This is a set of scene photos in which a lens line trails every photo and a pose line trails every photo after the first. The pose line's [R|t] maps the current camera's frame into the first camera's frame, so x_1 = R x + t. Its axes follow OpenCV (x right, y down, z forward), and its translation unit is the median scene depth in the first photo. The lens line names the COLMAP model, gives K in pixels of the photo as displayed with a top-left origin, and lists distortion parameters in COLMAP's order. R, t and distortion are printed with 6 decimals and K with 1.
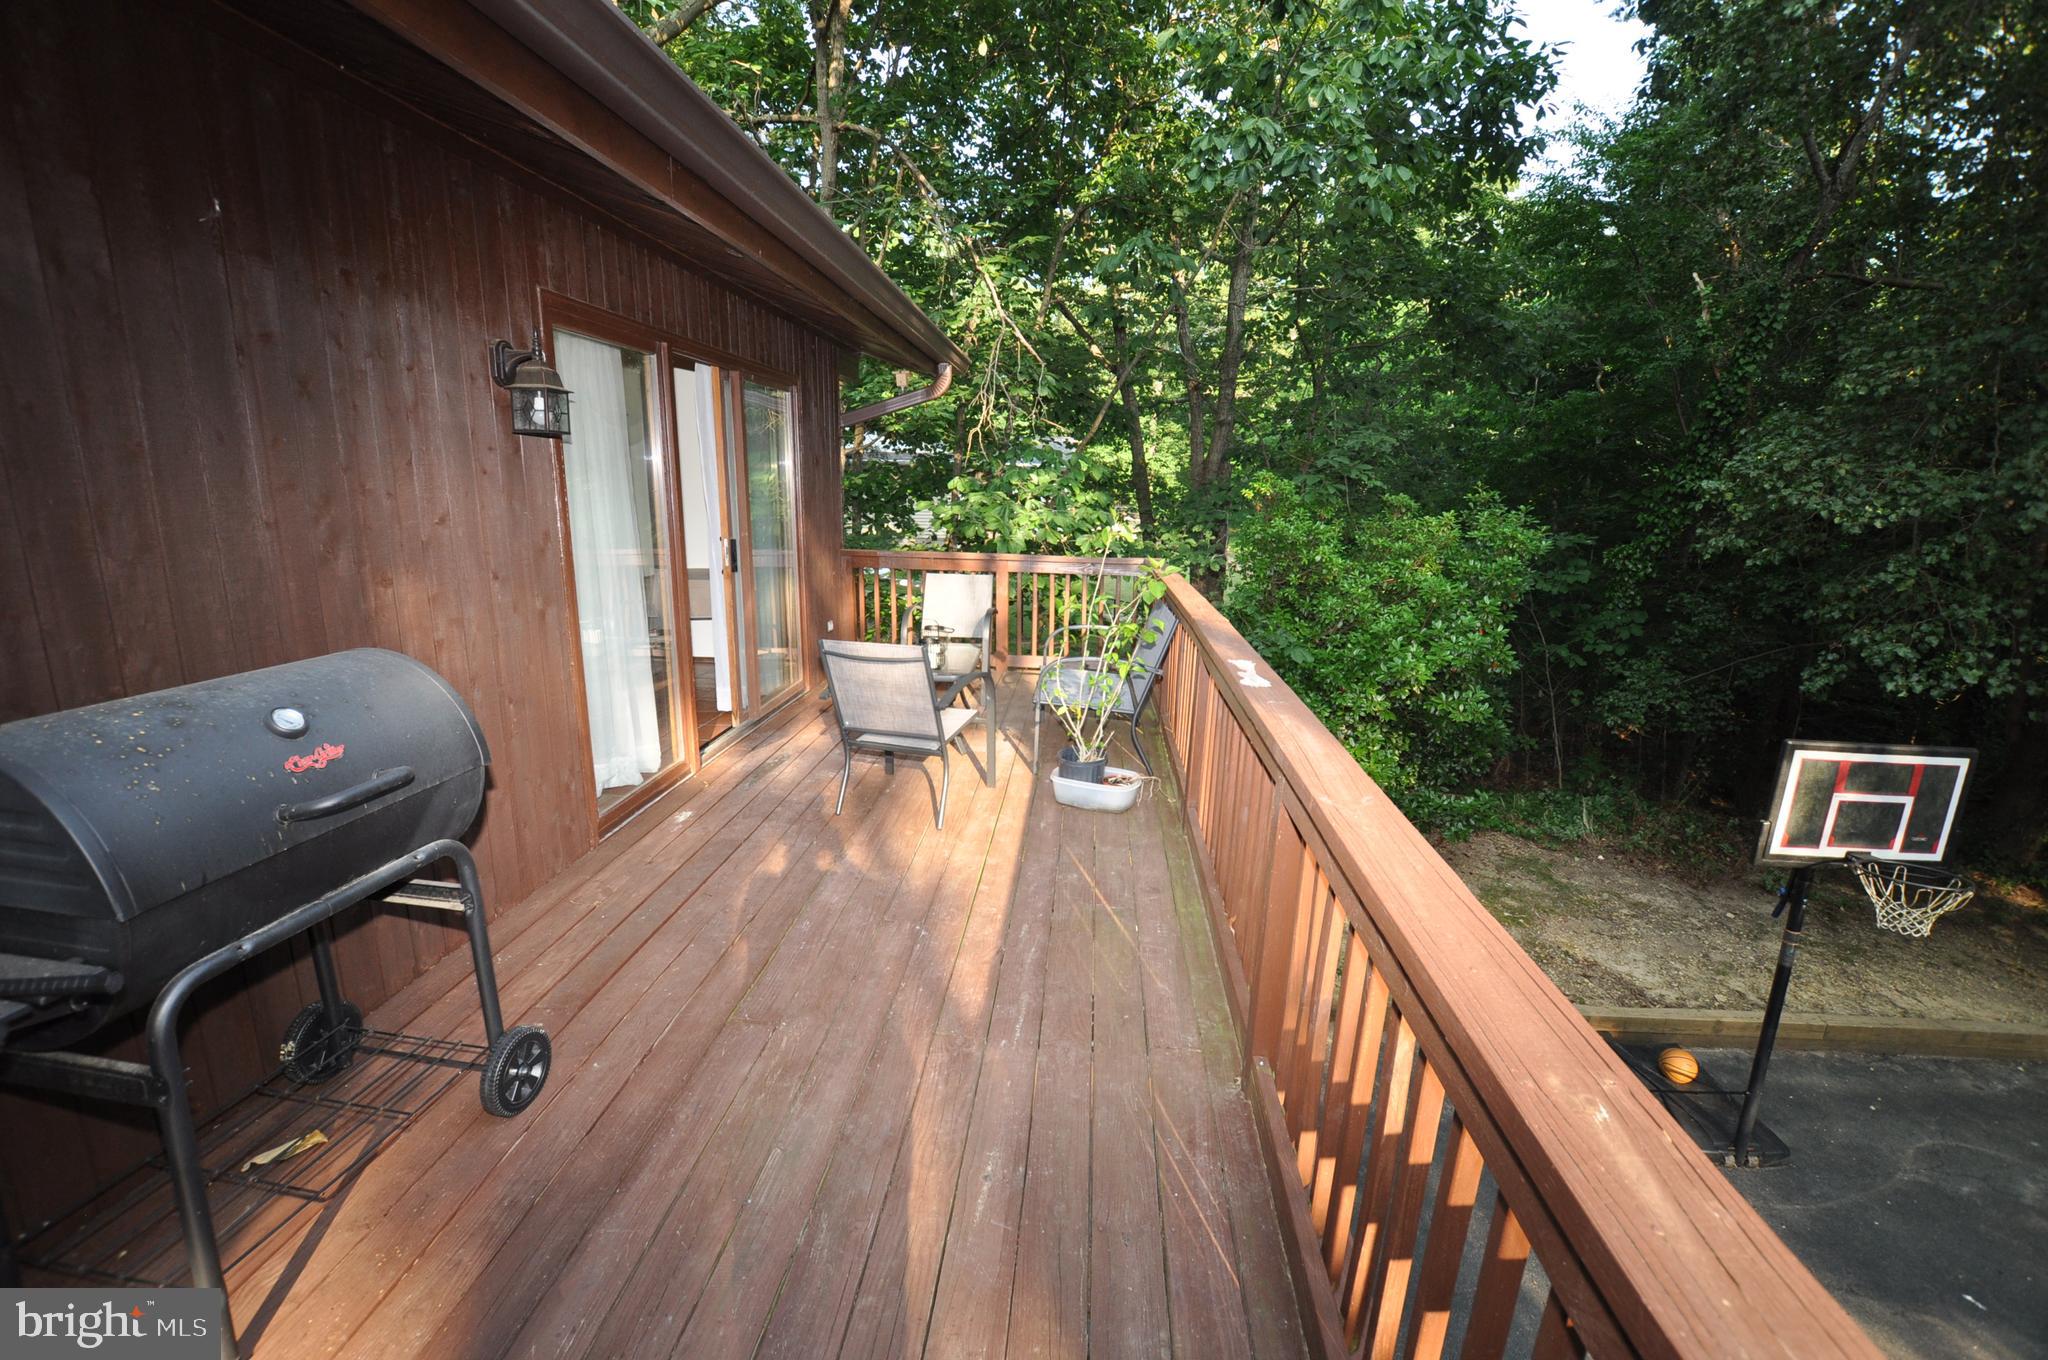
lens RADIAL K [[902.3, 0, 1015.2], [0, 902.3, 682.8], [0, 0, 1]] dist [-0.030512, 0.004238]
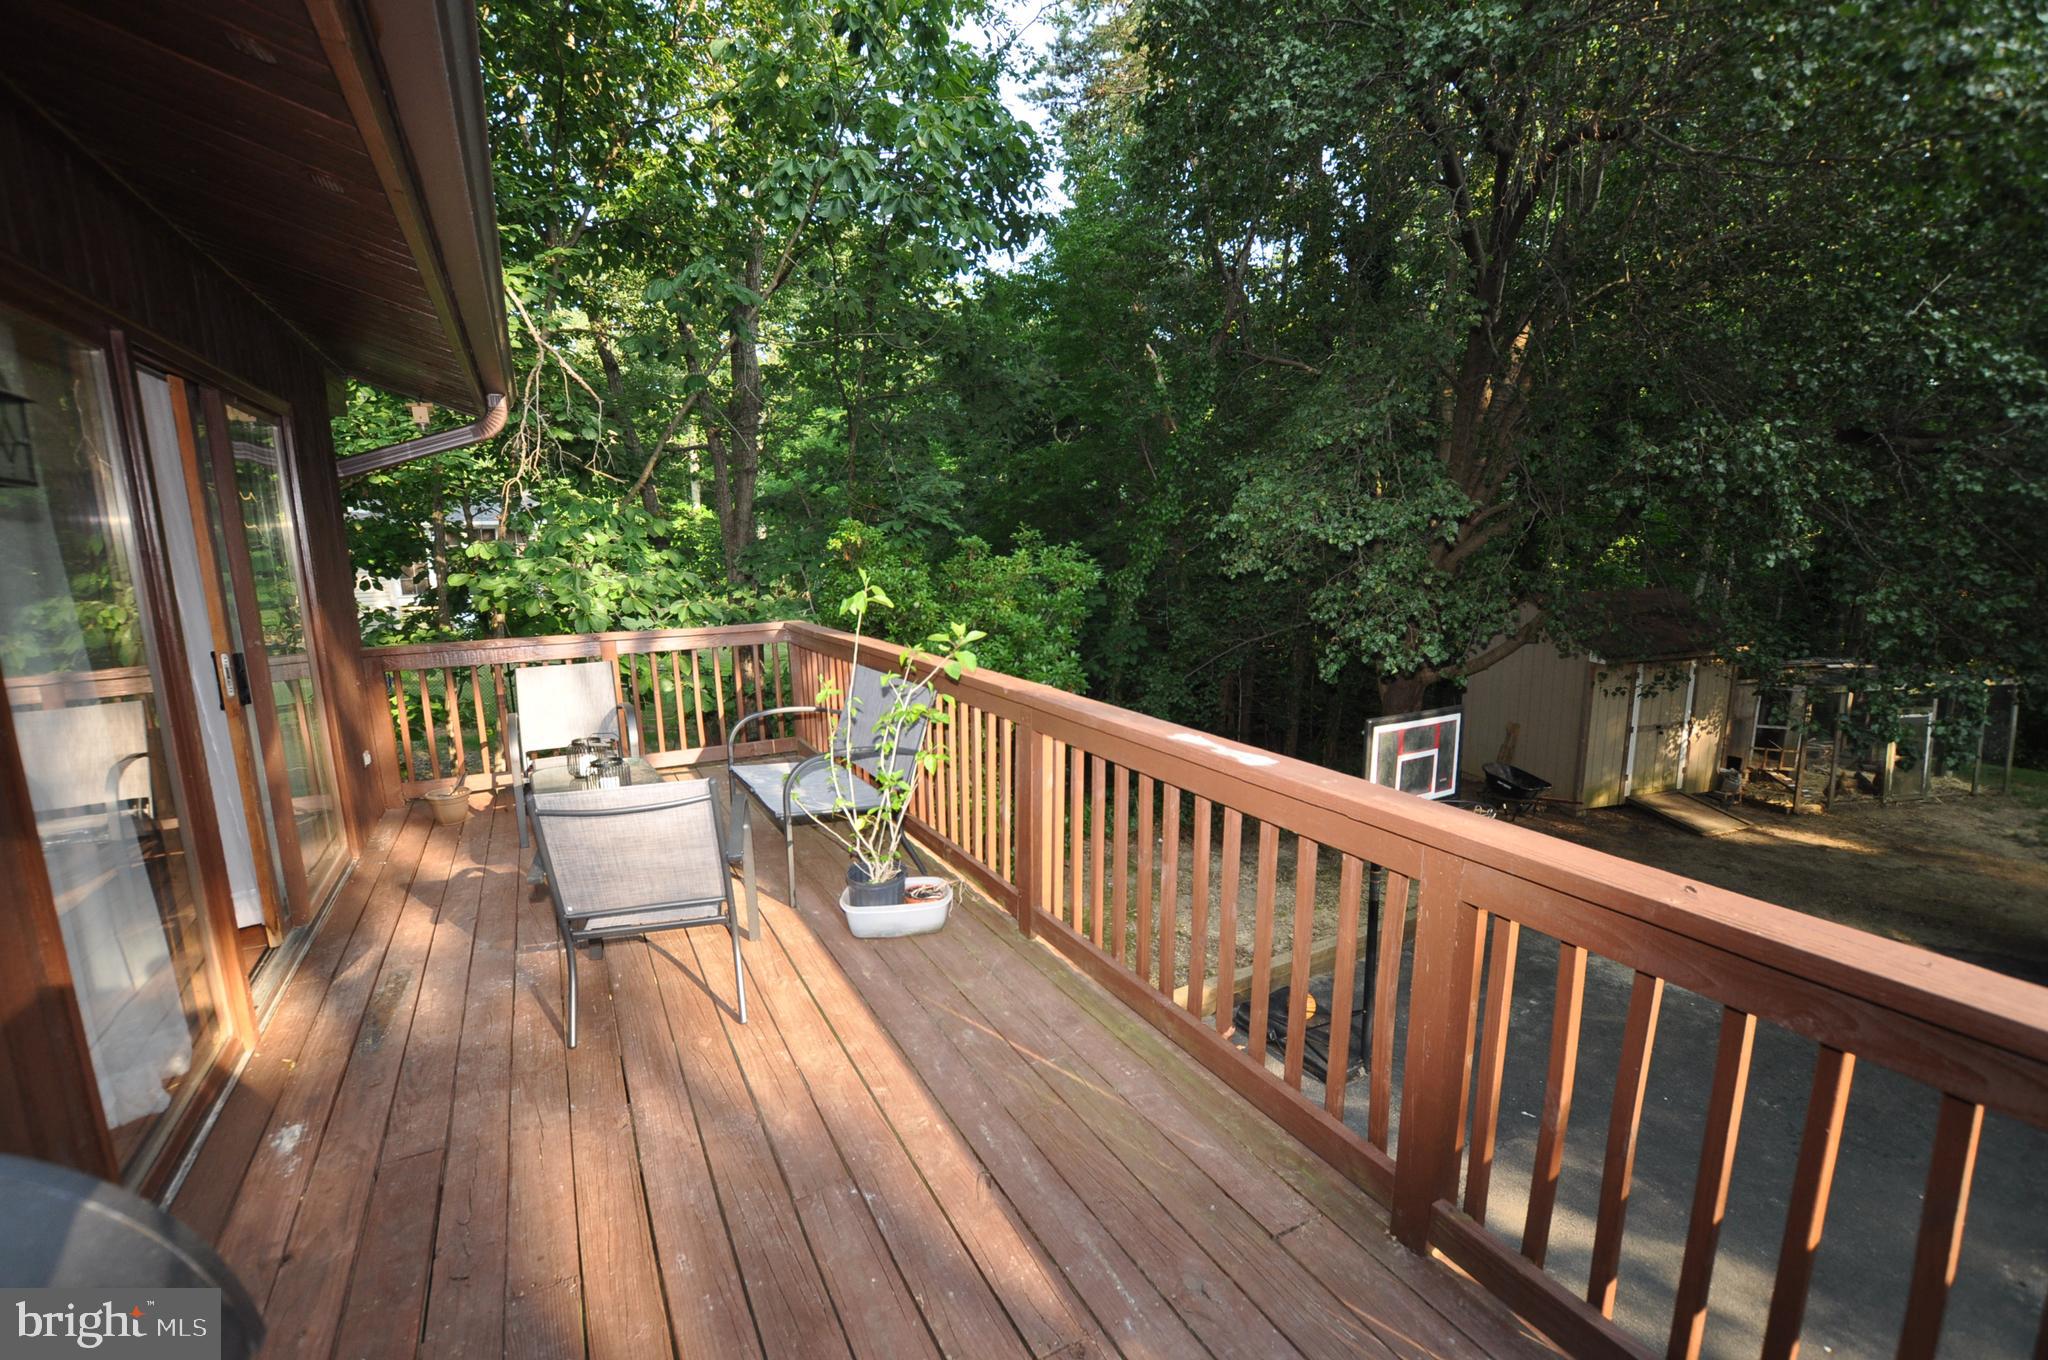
lens RADIAL K [[902.3, 0, 1015.2], [0, 902.3, 682.8], [0, 0, 1]] dist [-0.030512, 0.004238]
pose [[0.837340, -0.126055, 0.531951, -0.166017], [0.153350, 0.988145, -0.007229, -0.045480], [-0.524734, 0.087628, 0.846744, 0.170803]]
